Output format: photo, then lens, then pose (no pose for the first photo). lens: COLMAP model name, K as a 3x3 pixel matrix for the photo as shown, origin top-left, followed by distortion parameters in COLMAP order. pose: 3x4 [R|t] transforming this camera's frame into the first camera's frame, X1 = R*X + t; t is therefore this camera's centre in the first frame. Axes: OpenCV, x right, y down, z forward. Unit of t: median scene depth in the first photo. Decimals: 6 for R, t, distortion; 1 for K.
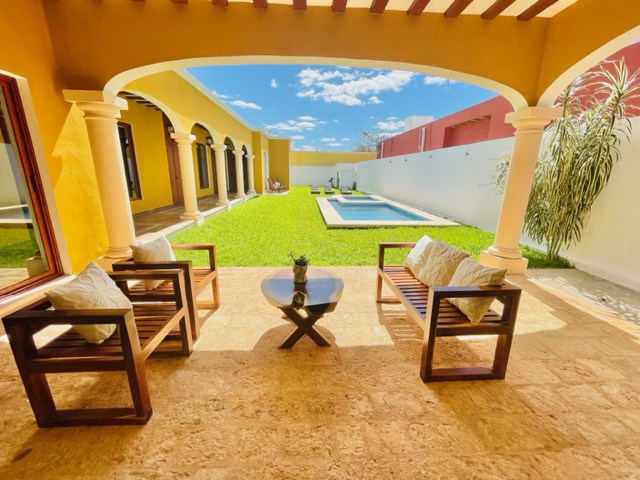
lens RADIAL K [[258.1, 0, 320.2], [0, 258.1, 237.4], [0, 0, 1]] dist [-0.000381, -0.000001]
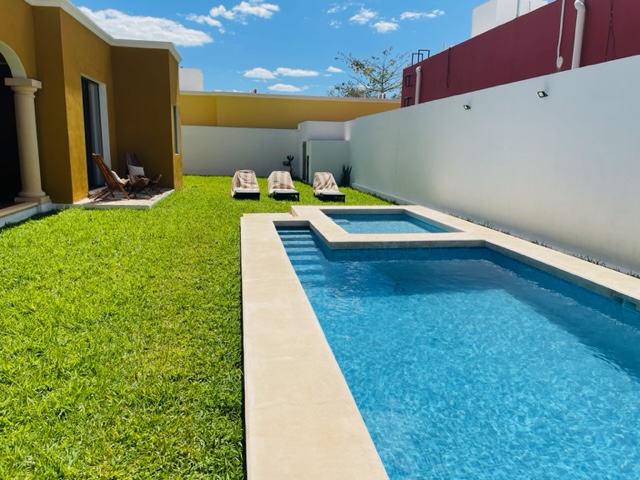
lens RADIAL K [[489.2, 0, 319.7], [0, 489.2, 240.3], [0, 0, 1]] dist [-0.000722, -0.000070]
pose [[0.994828, -0.014449, 0.100541, 0.014978], [0.020148, 0.998233, -0.055906, -0.073340], [-0.099556, 0.057643, 0.993361, 0.327350]]
